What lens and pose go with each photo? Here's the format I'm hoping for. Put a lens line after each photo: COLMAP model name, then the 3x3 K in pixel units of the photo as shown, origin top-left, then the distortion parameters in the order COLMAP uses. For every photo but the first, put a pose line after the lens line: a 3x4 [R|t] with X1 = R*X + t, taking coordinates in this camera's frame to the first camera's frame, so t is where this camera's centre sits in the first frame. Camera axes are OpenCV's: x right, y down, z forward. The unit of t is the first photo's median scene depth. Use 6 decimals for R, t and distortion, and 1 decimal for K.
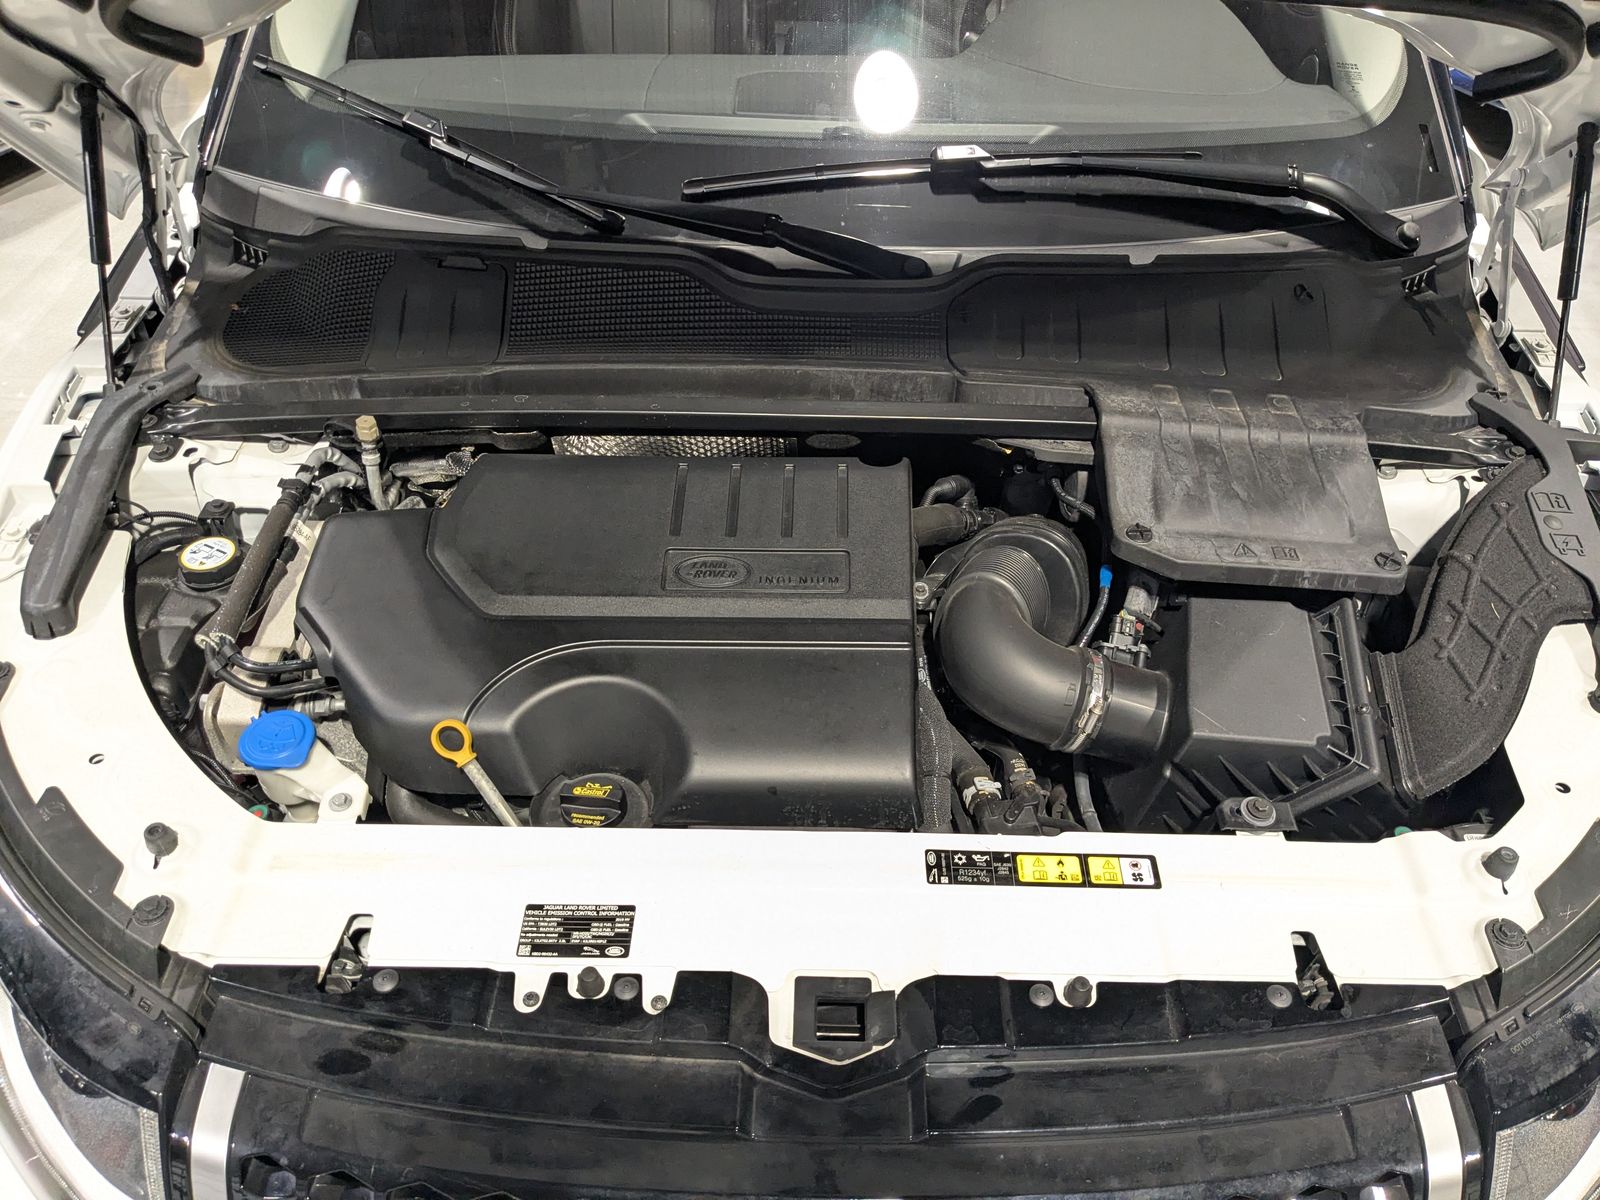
lens RADIAL K [[1239.5, 0, 812.4], [0, 1239.5, 607.7], [0, 0, 1]] dist [0.003840, -0.032270]
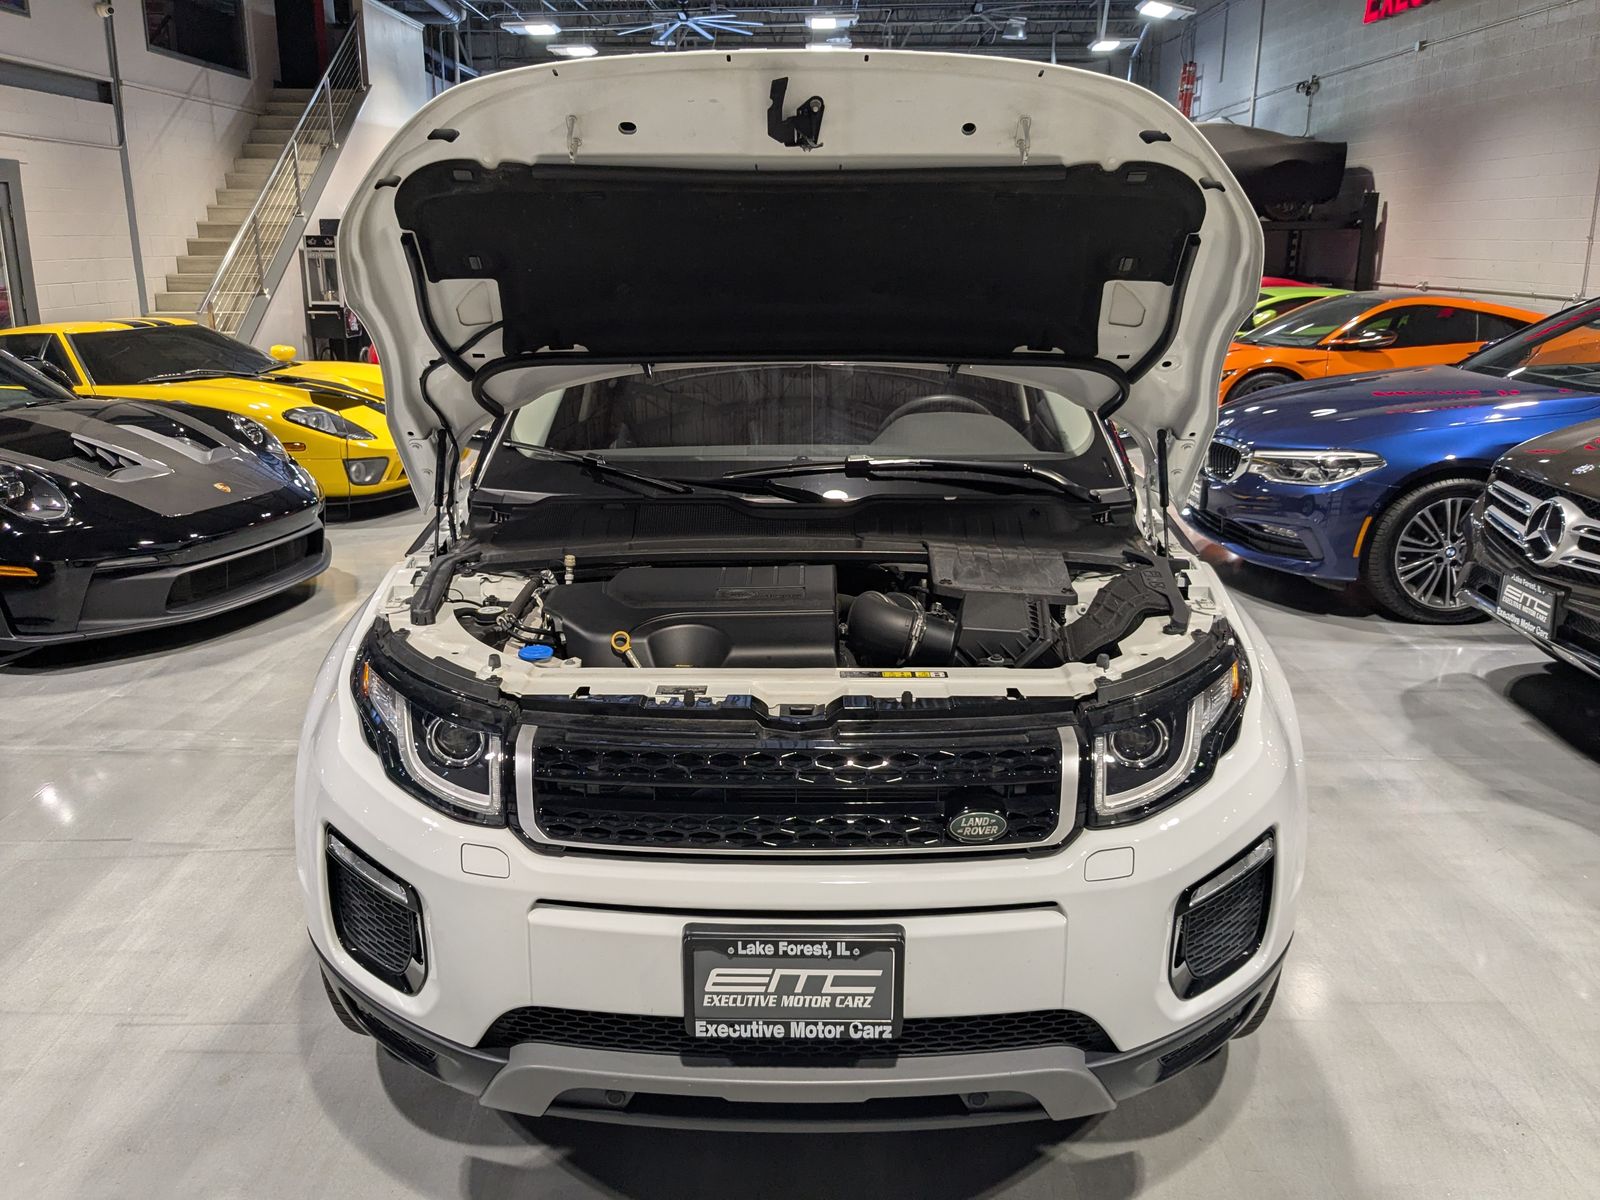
lens RADIAL K [[1239.5, 0, 812.4], [0, 1239.5, 607.7], [0, 0, 1]] dist [0.003840, -0.032270]
pose [[0.999575, -0.028255, 0.007222, 0.025028], [0.028462, 0.891155, -0.452805, 0.900690], [0.006358, 0.452818, 0.891580, -0.822497]]
